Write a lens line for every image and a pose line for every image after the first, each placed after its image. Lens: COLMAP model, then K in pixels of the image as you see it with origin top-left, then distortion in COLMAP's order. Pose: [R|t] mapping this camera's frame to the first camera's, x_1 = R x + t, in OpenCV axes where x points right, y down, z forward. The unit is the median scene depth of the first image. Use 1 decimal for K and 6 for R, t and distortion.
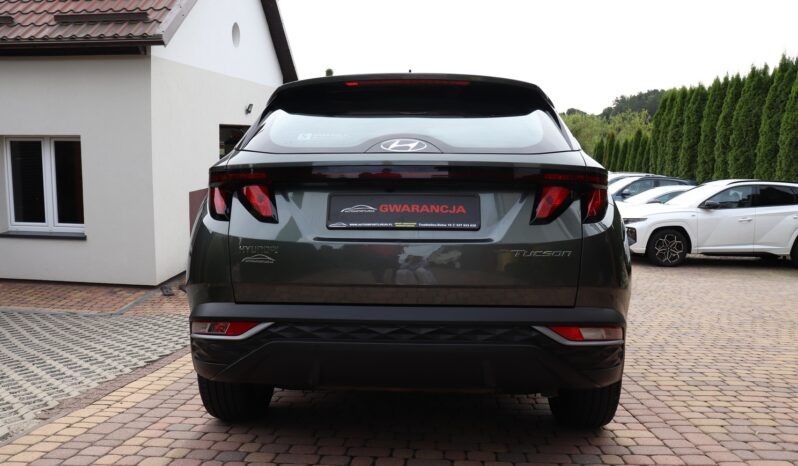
lens RADIAL K [[662.9, 0, 393.3], [0, 662.9, 233.7], [0, 0, 1]] dist [-0.167789, 0.150261]
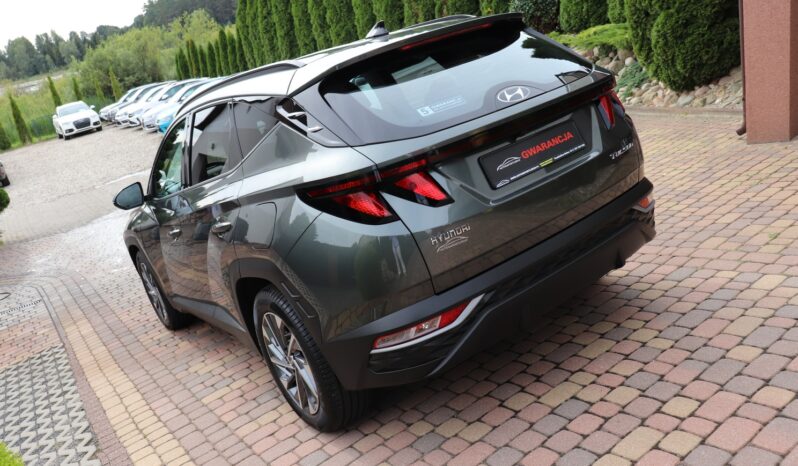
lens RADIAL K [[662.9, 0, 397.5], [0, 662.9, 235.2], [0, 0, 1]] dist [-0.167789, 0.150261]
pose [[0.748196, -0.381277, 0.542983, -0.572965], [0.298108, 0.924315, 0.238270, -0.166650], [-0.592734, -0.016405, 0.805231, 0.177906]]
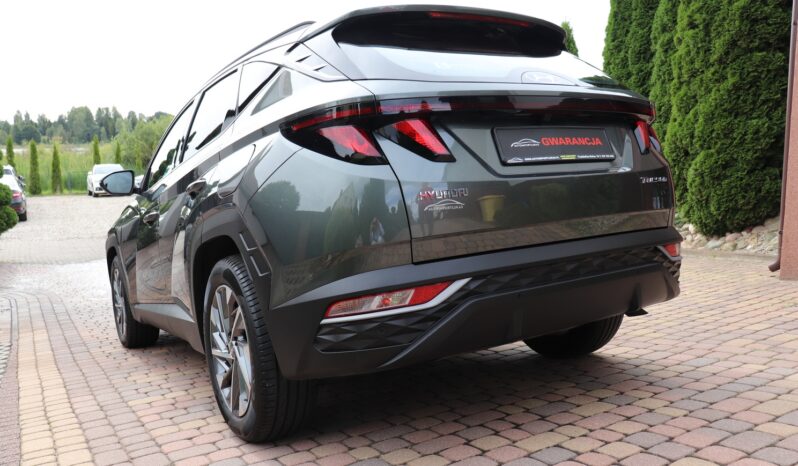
lens RADIAL K [[662.9, 0, 394.2], [0, 662.9, 237.3], [0, 0, 1]] dist [-0.167789, 0.150261]
pose [[0.812077, -0.103492, 0.574299, -0.528541], [0.104126, 0.994053, 0.031896, 0.032609], [-0.574185, 0.033897, 0.818024, 0.253973]]
